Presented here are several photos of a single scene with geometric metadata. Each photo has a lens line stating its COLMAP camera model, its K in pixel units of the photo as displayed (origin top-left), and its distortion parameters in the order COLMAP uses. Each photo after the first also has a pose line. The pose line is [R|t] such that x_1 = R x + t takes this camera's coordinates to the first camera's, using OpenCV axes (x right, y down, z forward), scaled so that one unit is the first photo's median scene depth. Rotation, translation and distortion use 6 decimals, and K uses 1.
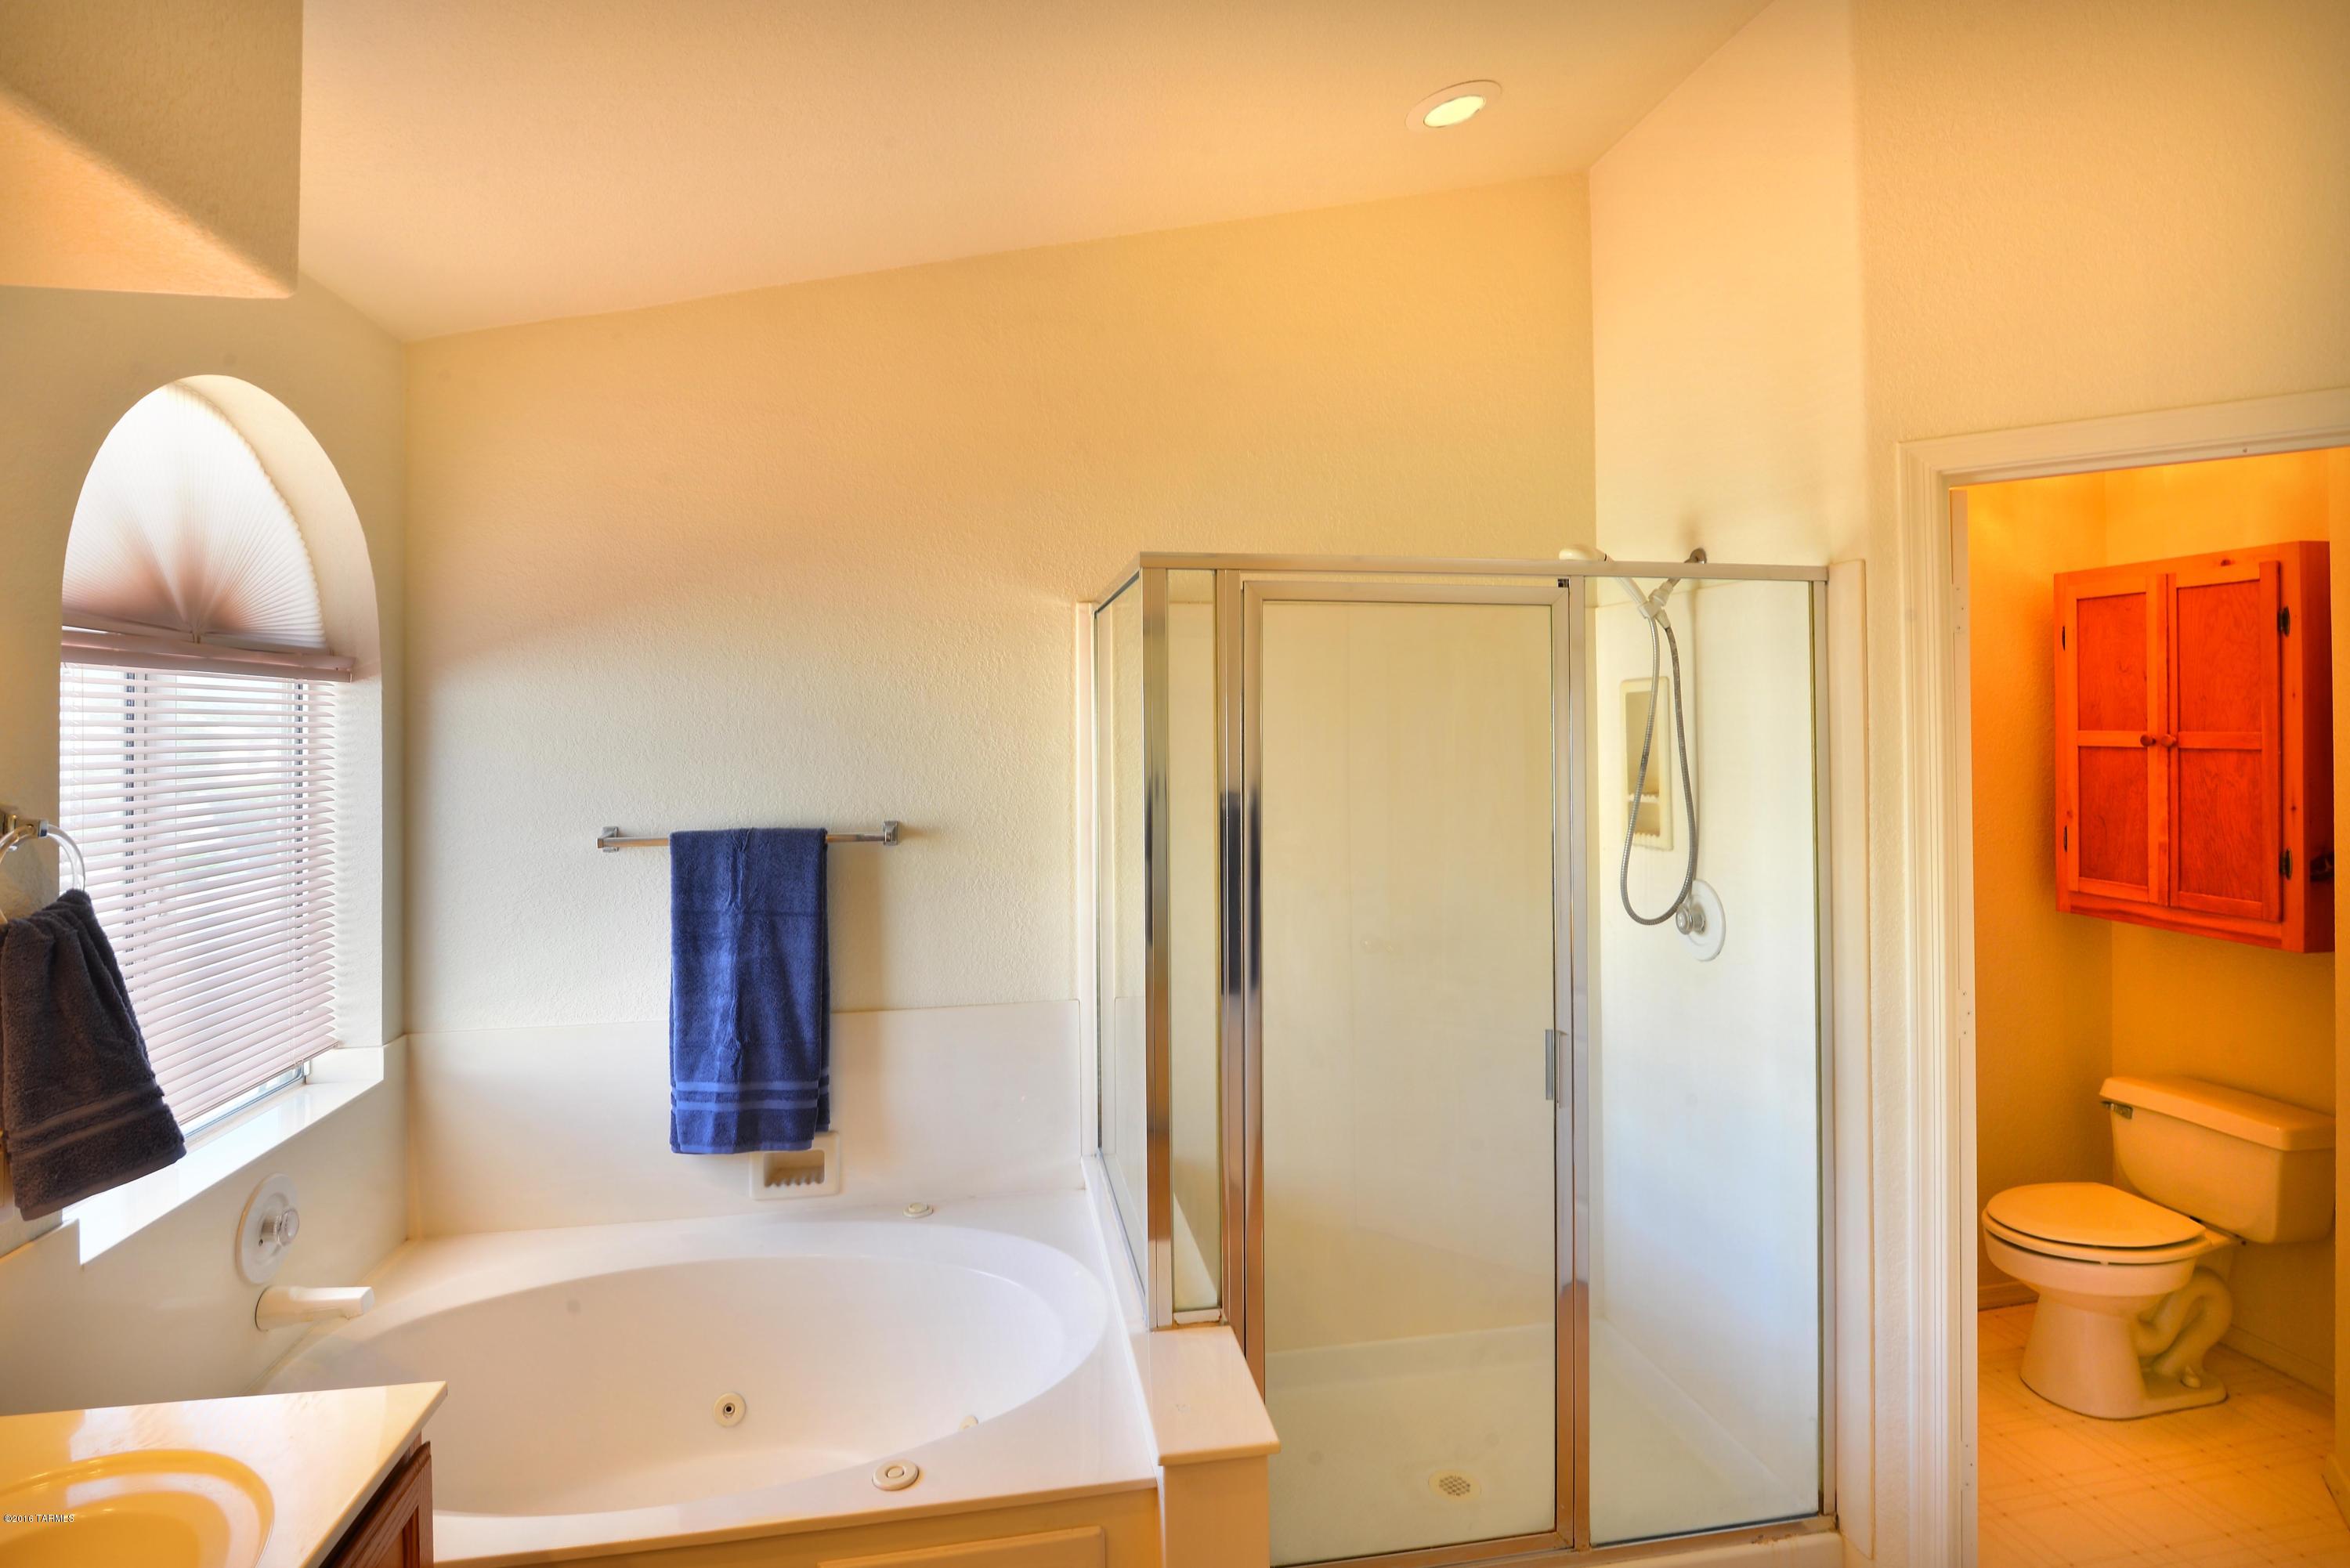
lens RADIAL K [[1186.4, 0, 1173.3], [0, 1186.4, 719.8], [0, 0, 1]] dist [-0.001875, -0.000469]
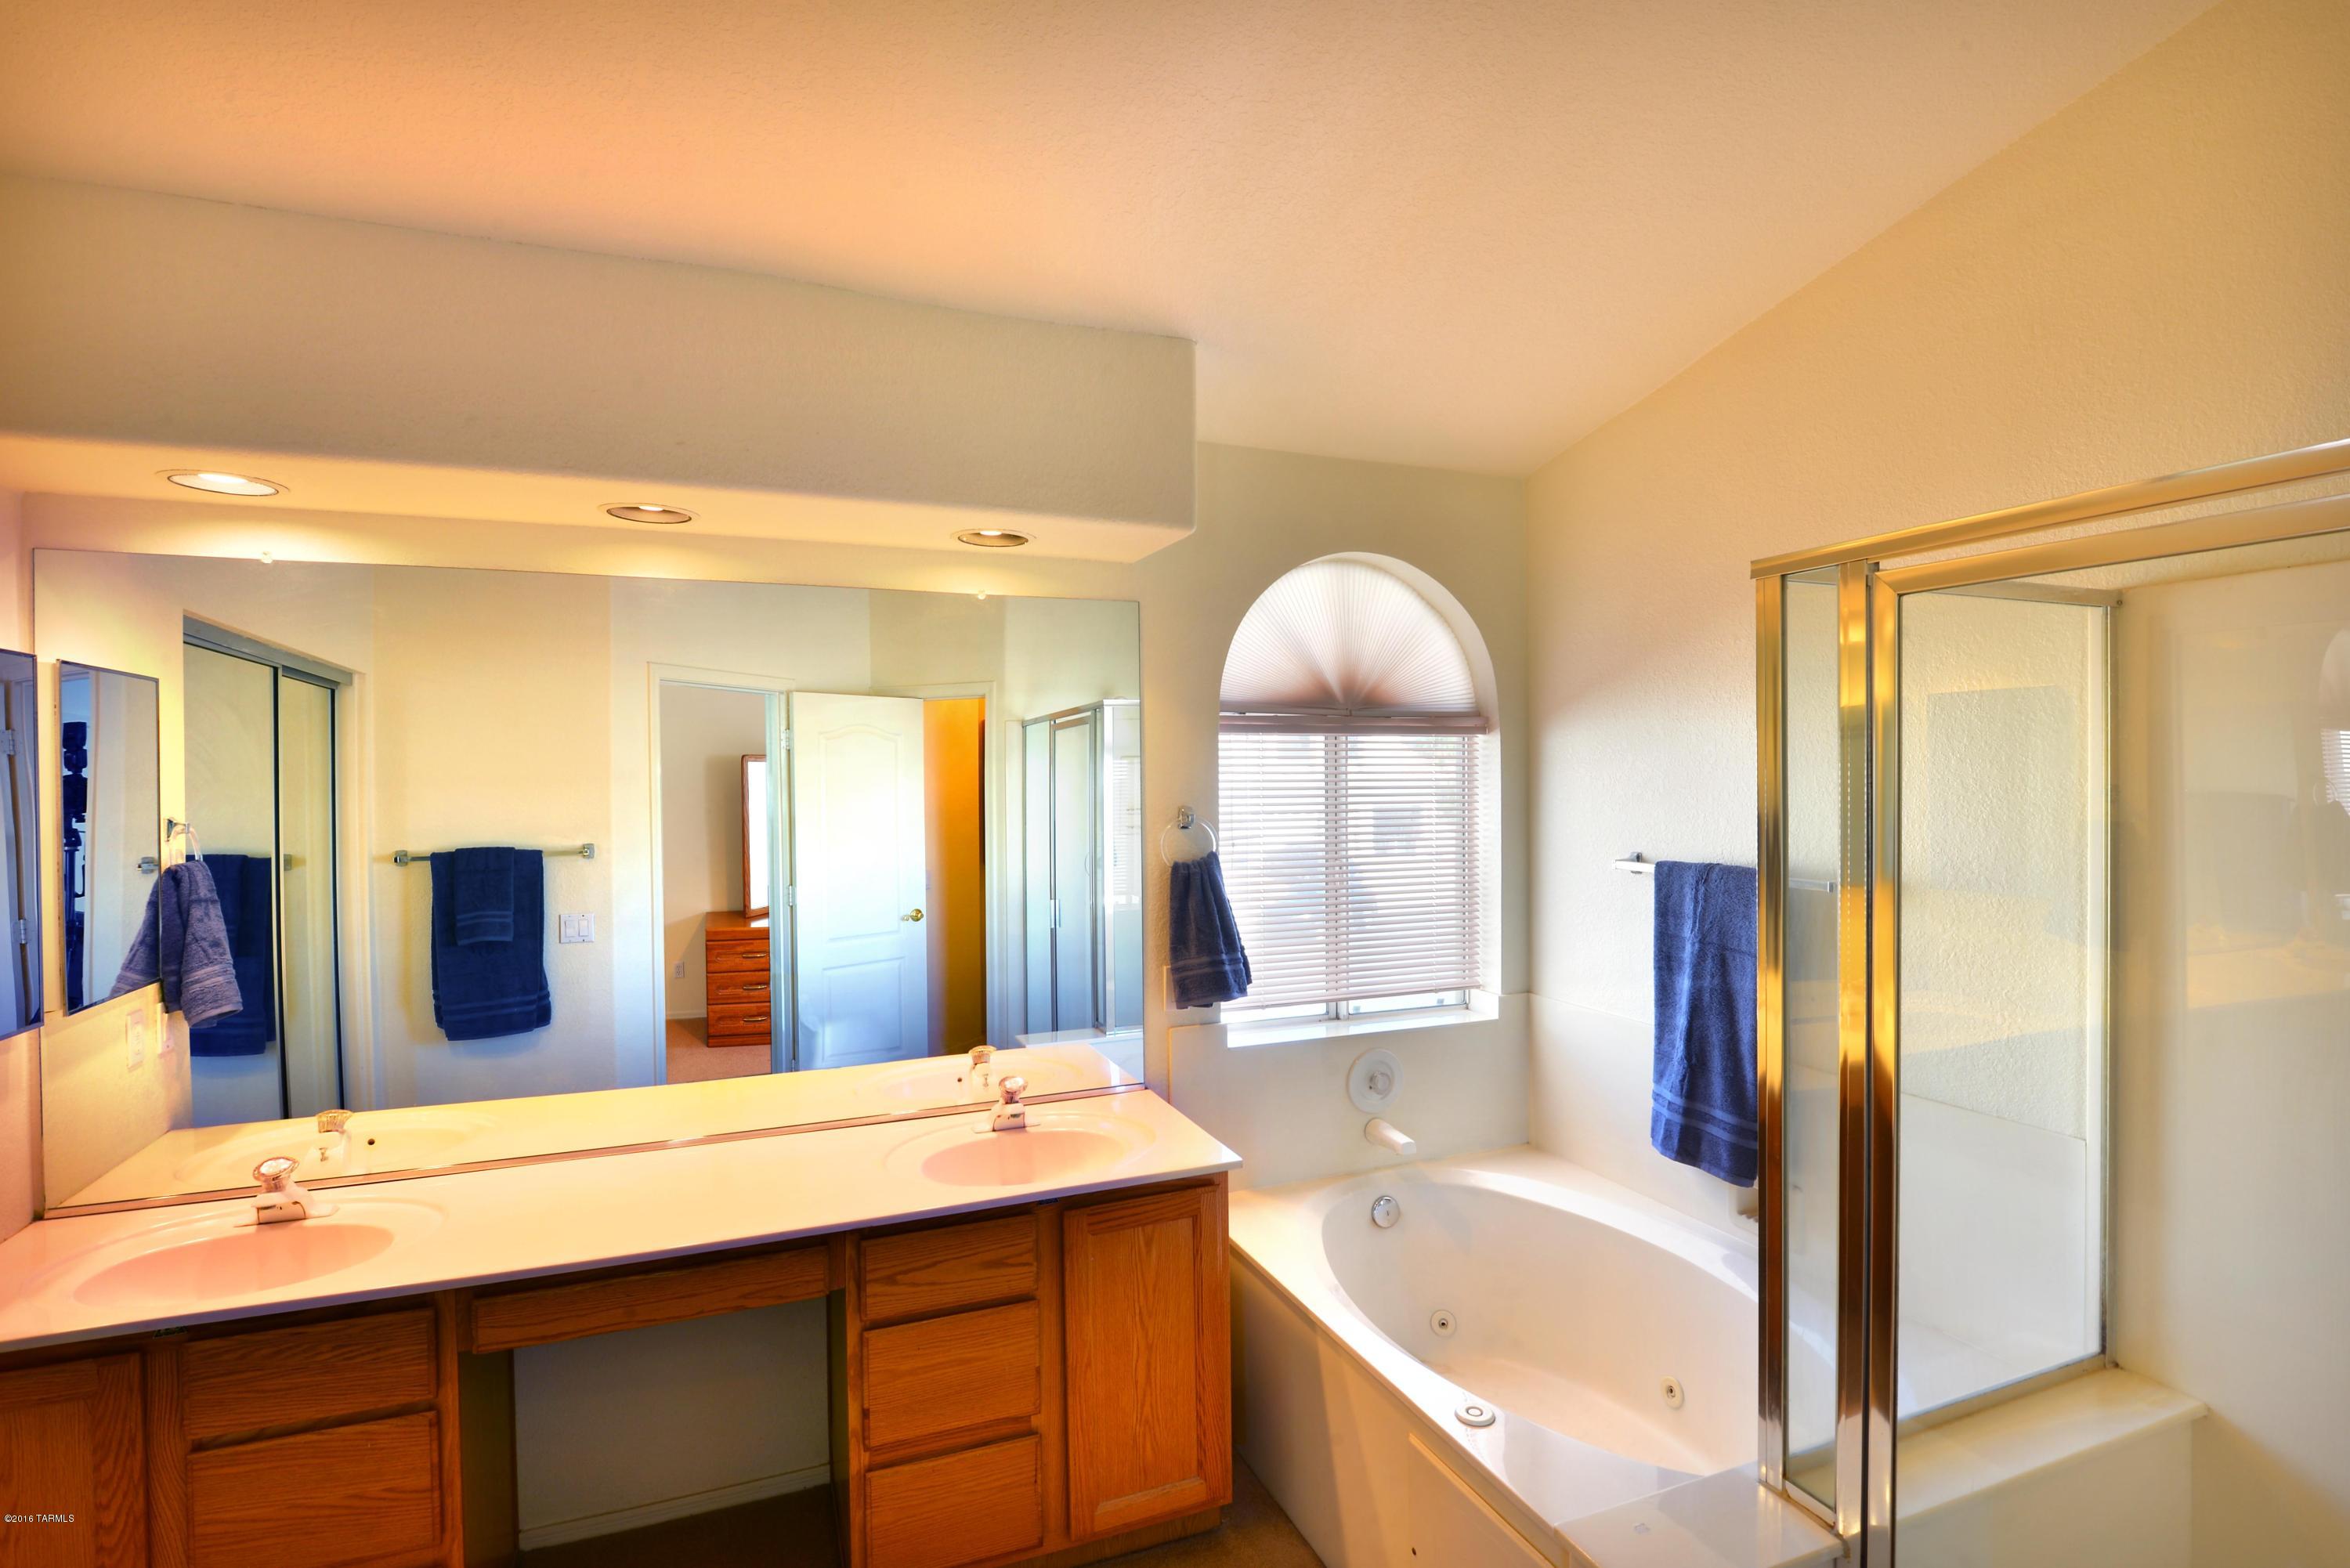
lens RADIAL K [[1115.0, 0, 1175.0], [0, 1115.0, 784.0], [0, 0, 1]] dist [-0.001220, -0.000259]
pose [[0.210647, 0.017671, -0.977402, 0.511408], [0.008101, 0.999771, 0.019822, -0.001598], [0.977529, -0.012094, 0.210455, 0.338773]]
